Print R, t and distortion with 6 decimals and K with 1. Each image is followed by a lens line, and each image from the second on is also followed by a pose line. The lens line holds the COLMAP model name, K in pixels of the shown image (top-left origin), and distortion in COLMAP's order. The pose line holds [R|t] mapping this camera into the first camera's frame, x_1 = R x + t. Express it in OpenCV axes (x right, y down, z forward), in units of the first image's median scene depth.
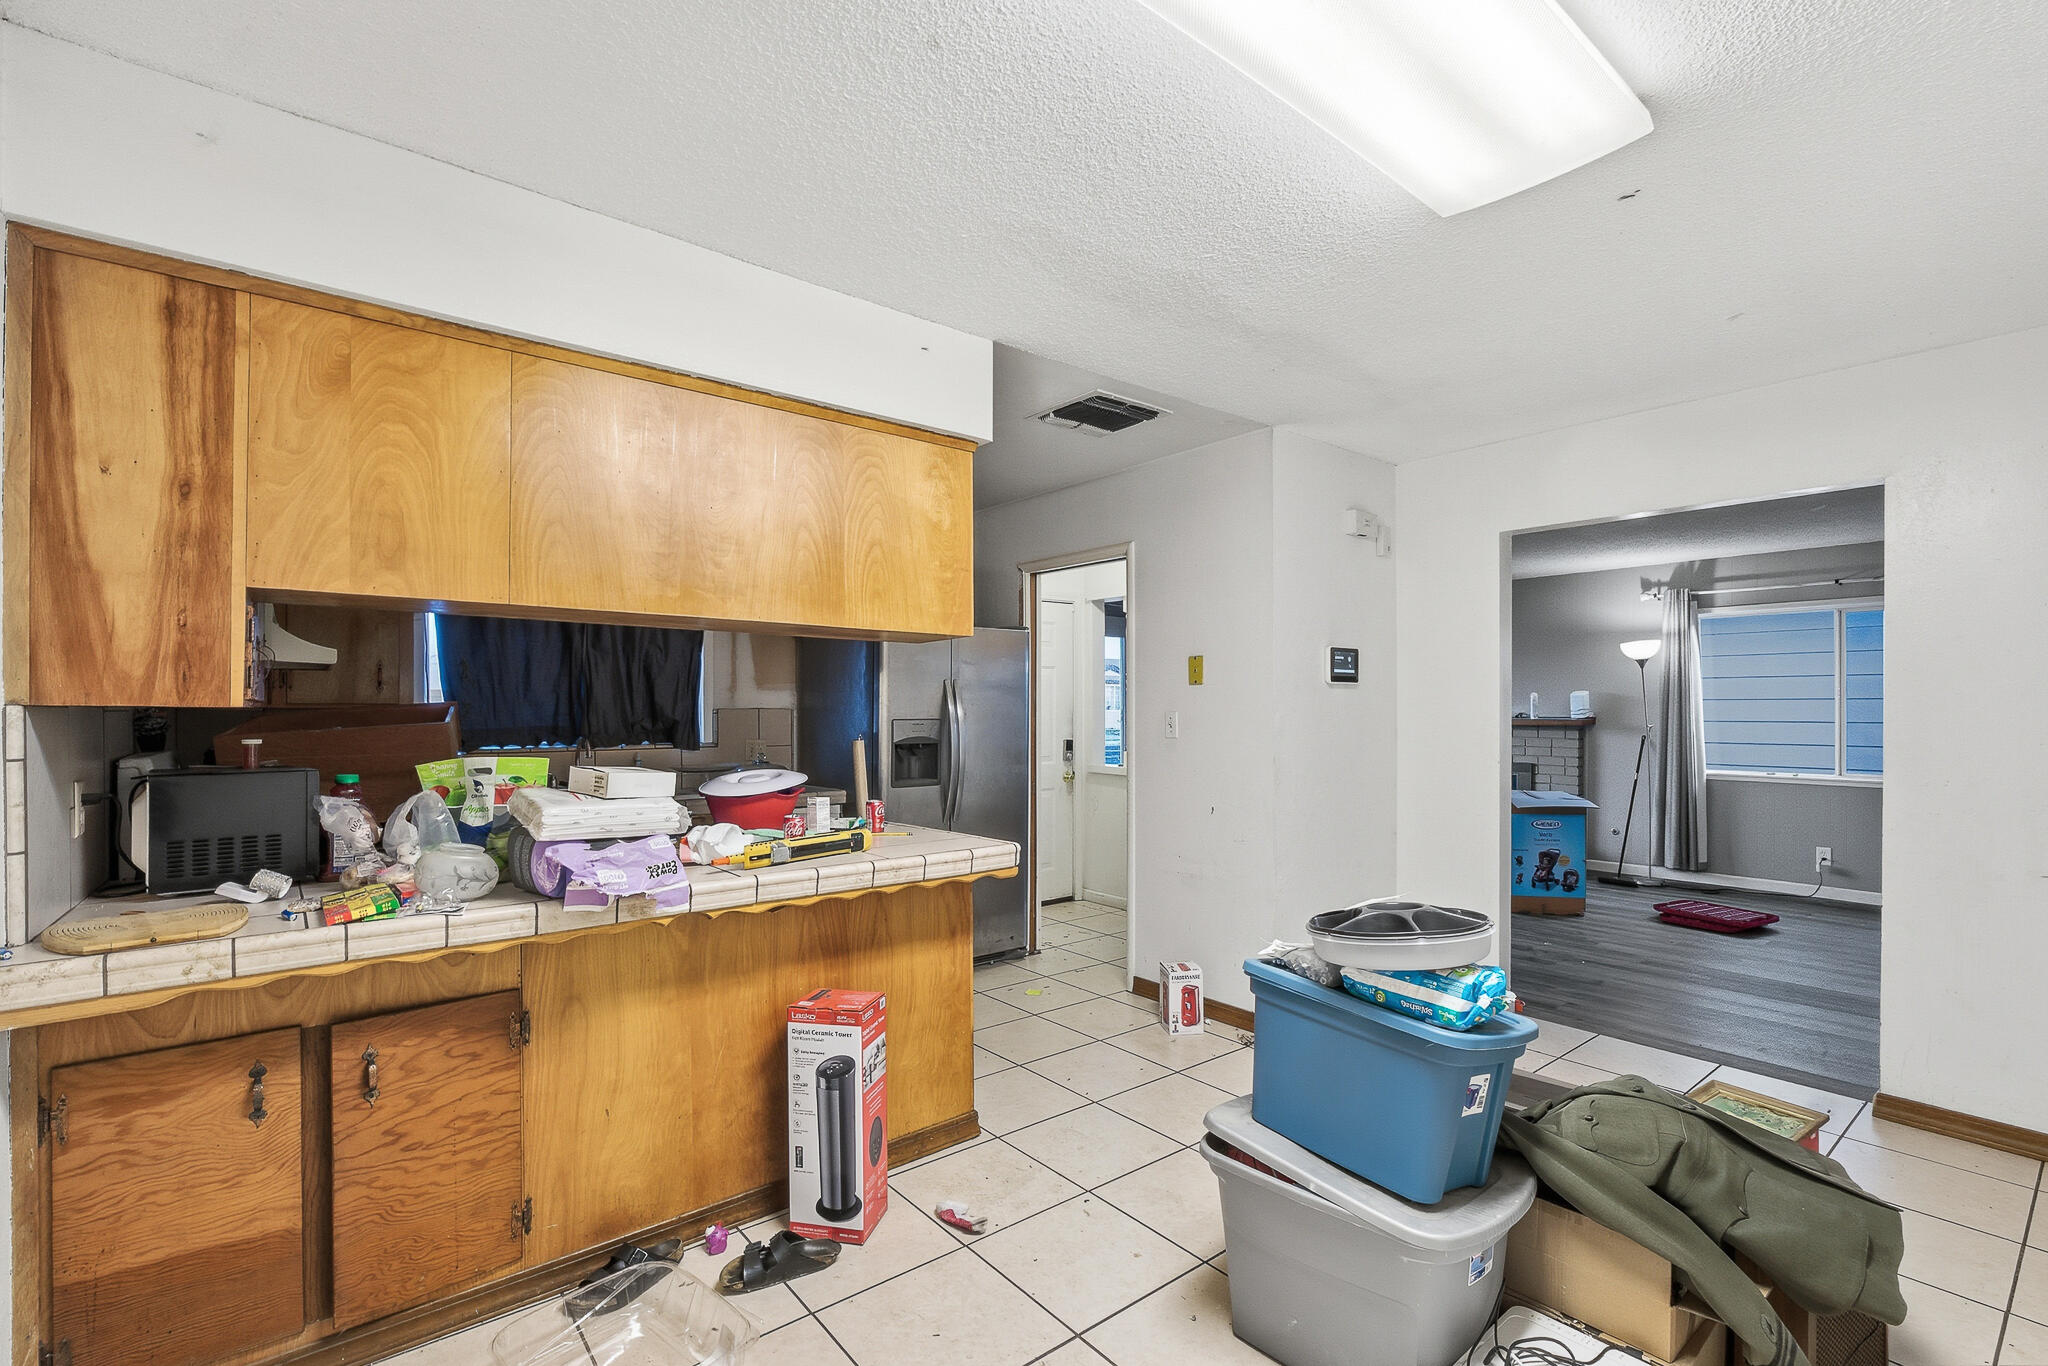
lens RADIAL K [[926.3, 0, 1031.0], [0, 926.3, 709.1], [0, 0, 1]] dist [-0.001385, 0.000274]
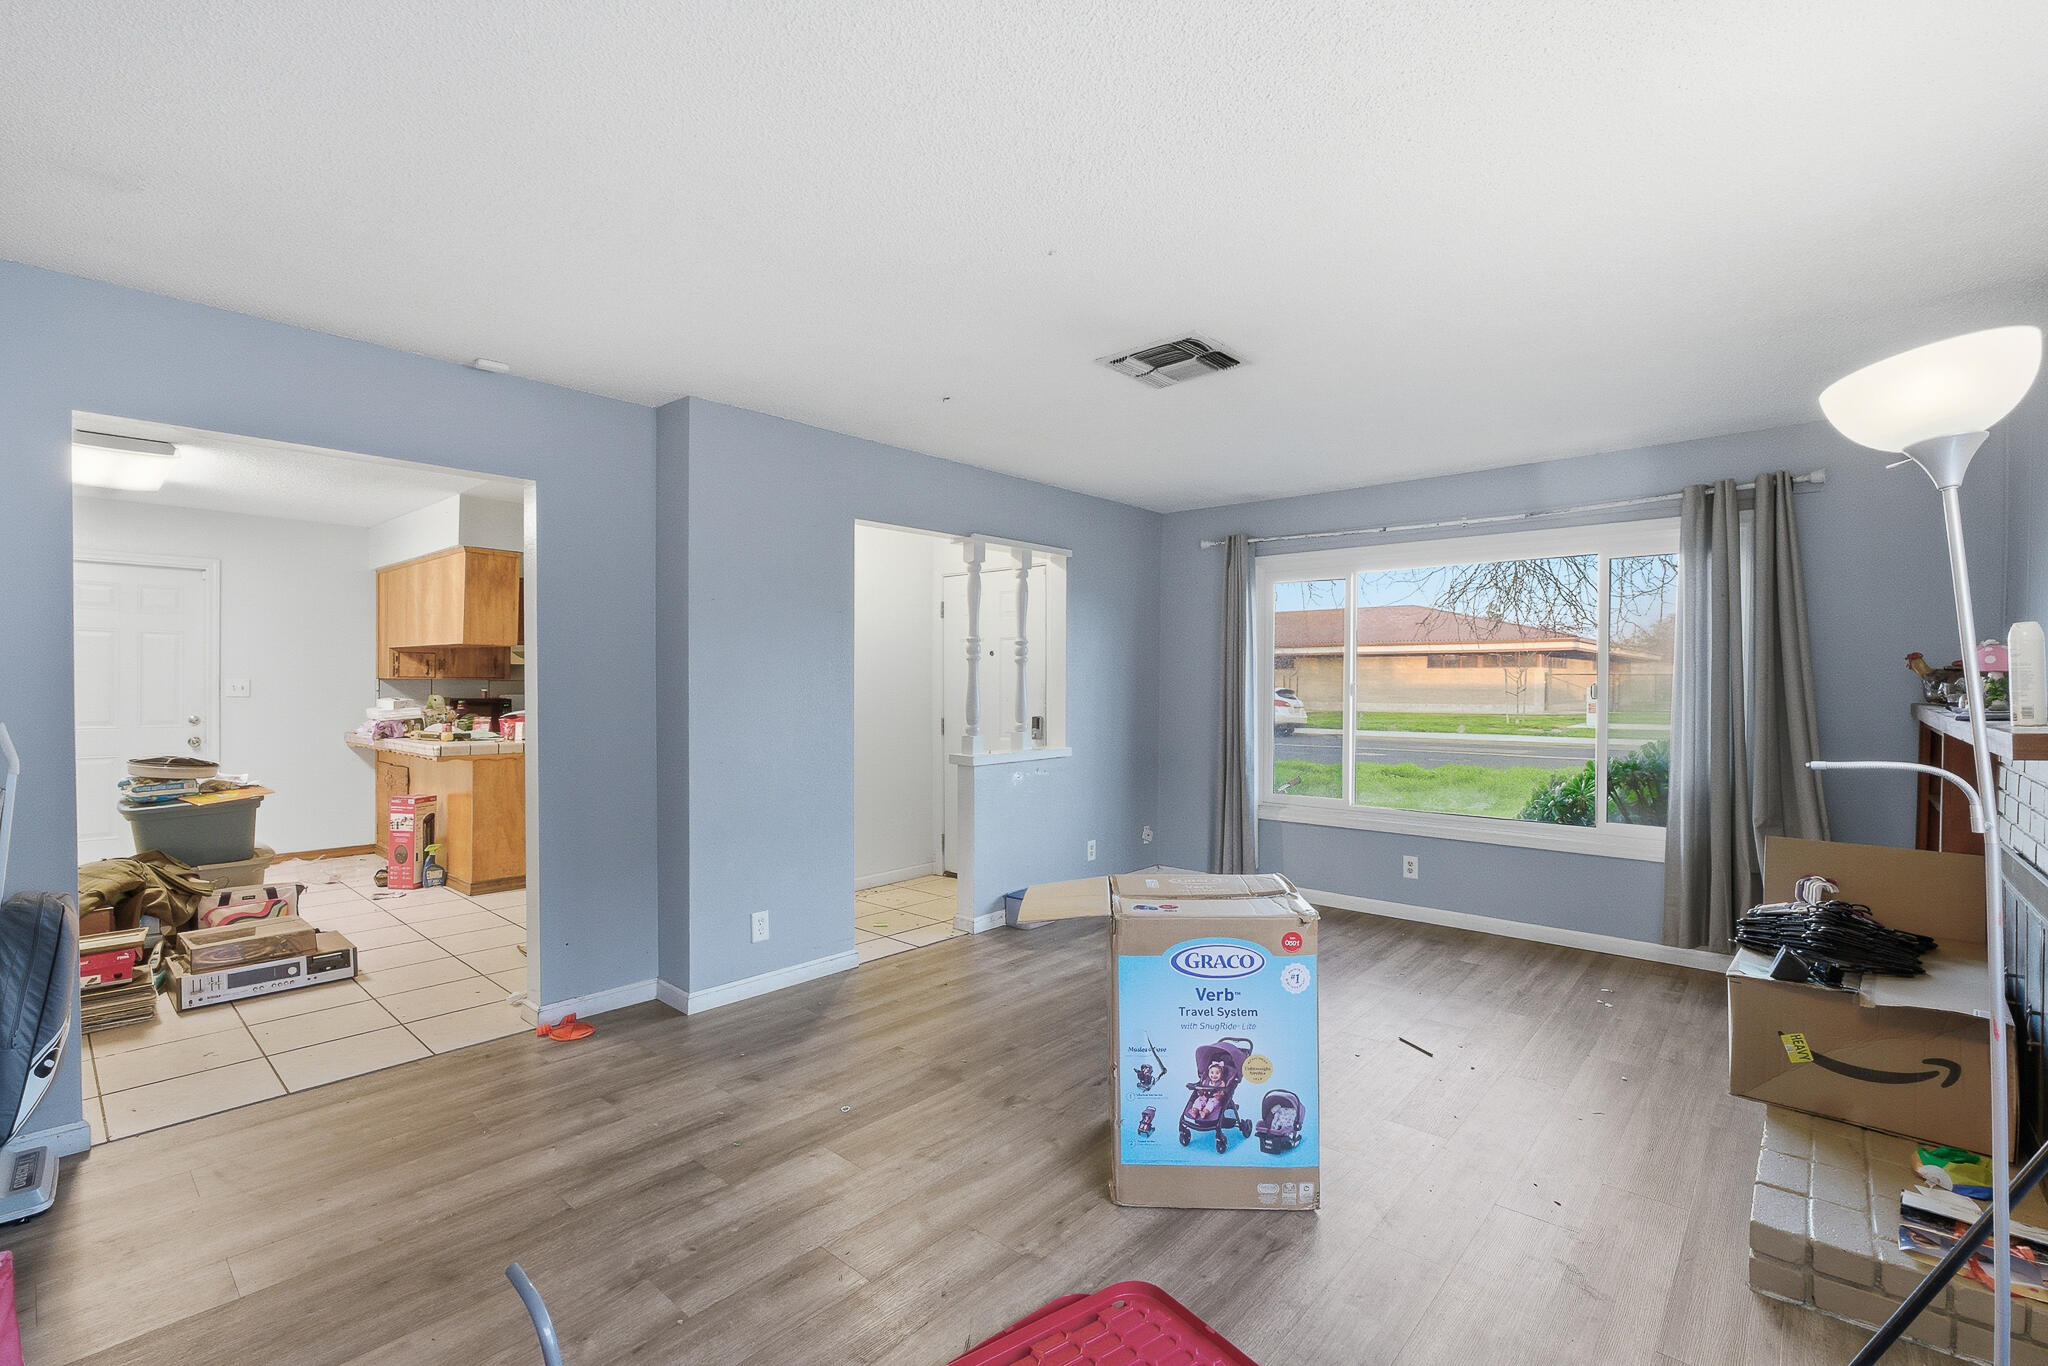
lens RADIAL K [[910.0, 0, 1024.0], [0, 910.0, 683.0], [0, 0, 1]] dist [-0.002324, -0.000127]
pose [[0.155475, 0.000873, -0.987839, 2.899959], [-0.003093, 0.999995, 0.000397, 0.004615], [0.987835, 0.002994, 0.155477, 2.643465]]
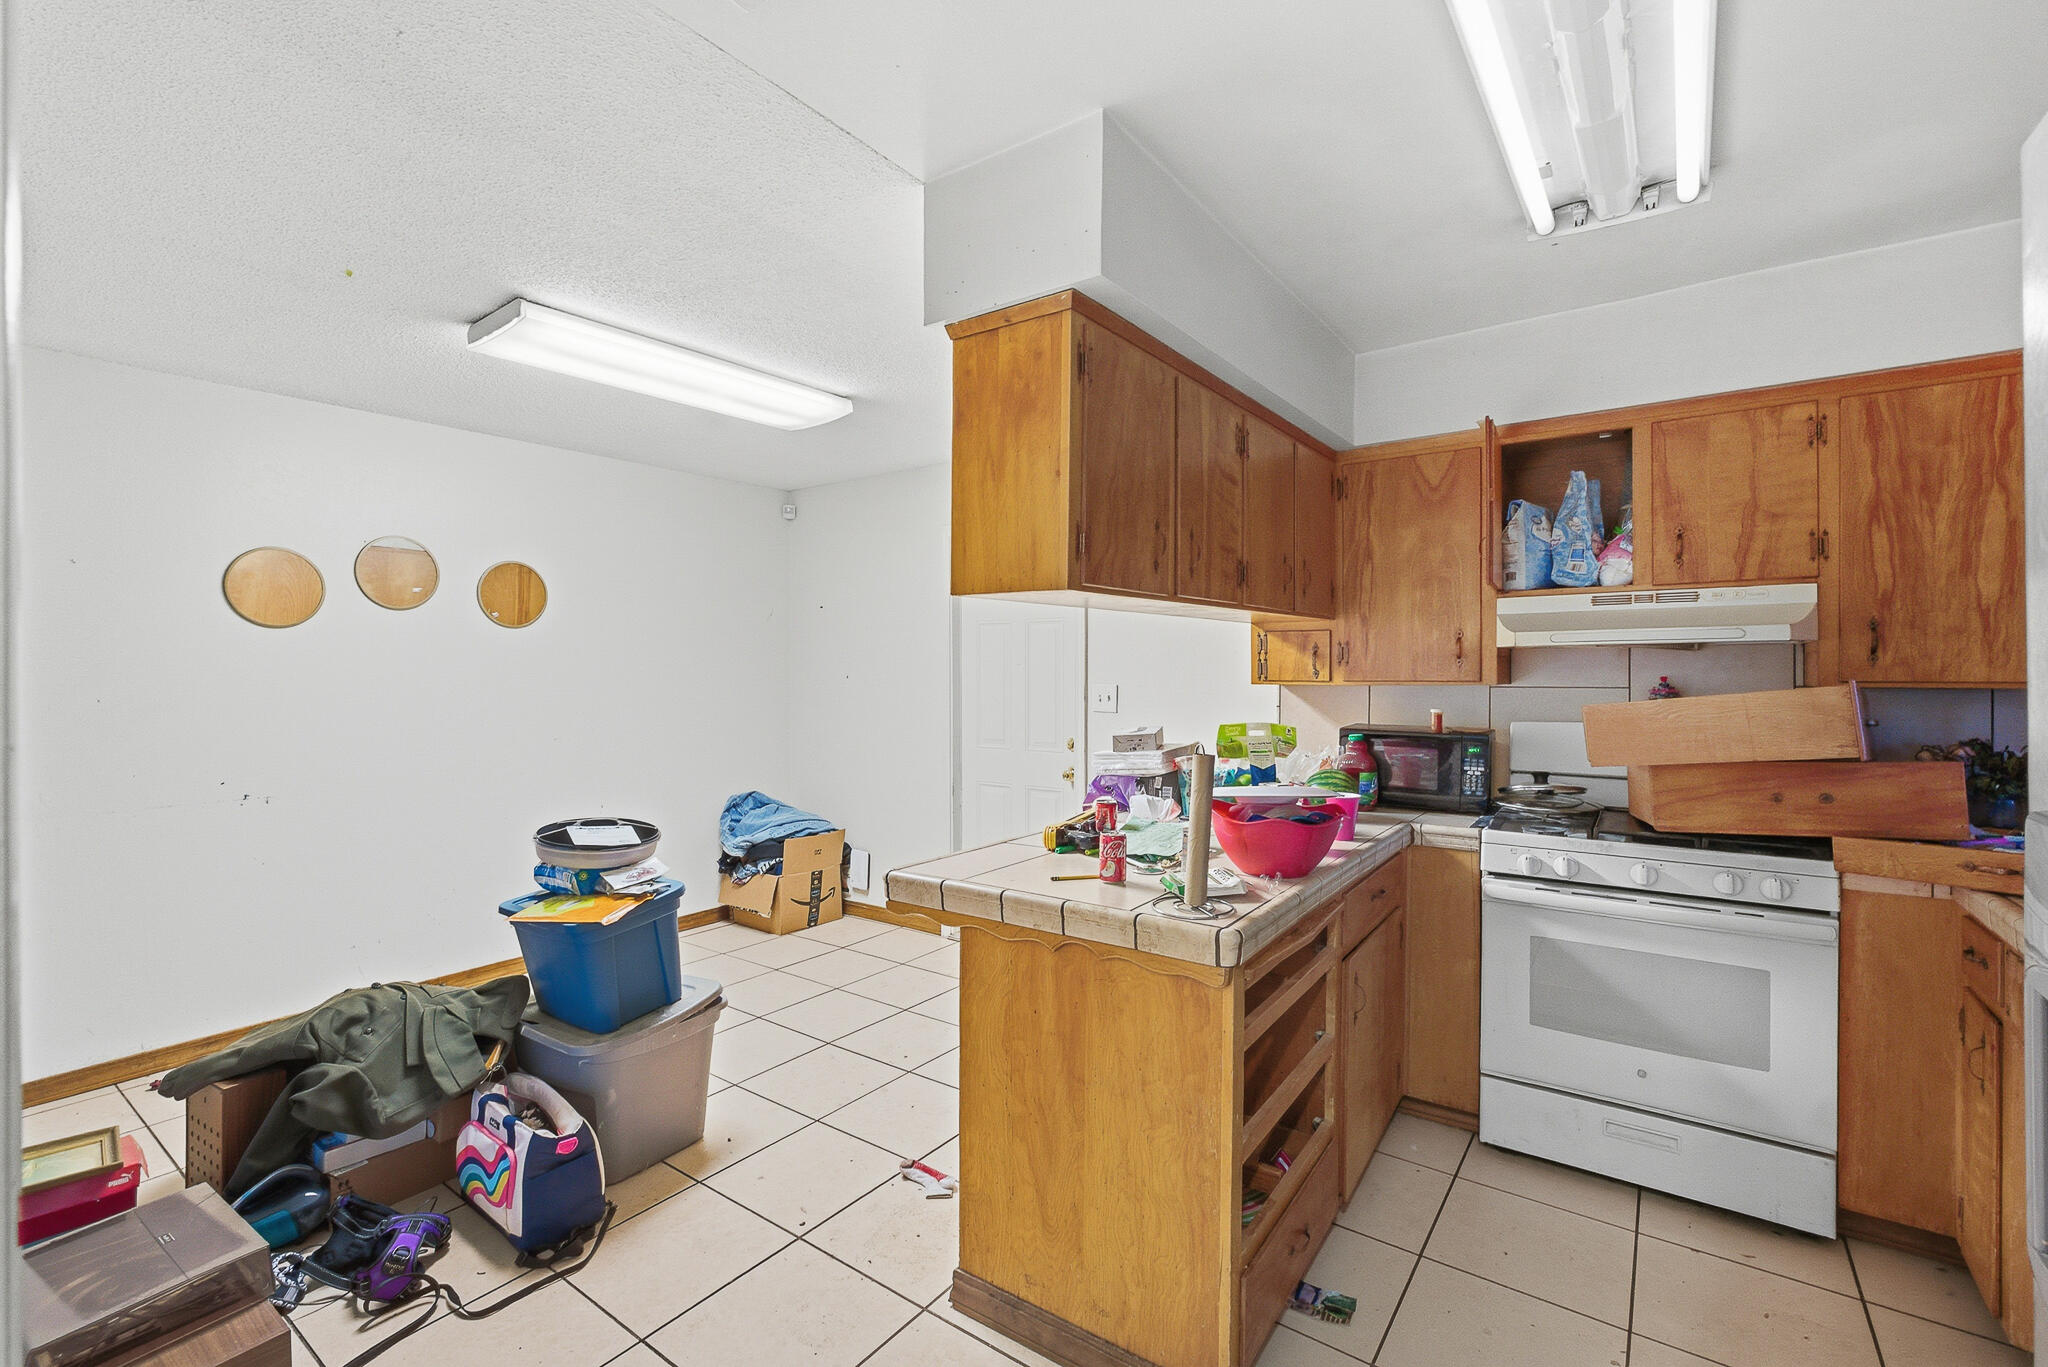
lens RADIAL K [[883.8, 0, 1024.0], [0, 883.8, 683.5], [0, 0, 1]] dist [-0.004818, -0.000284]
pose [[-0.968741, 0.008313, -0.247936, 0.078479], [0.005560, 0.999915, 0.011803, -0.026184], [0.248013, 0.010055, -0.968705, 2.351630]]
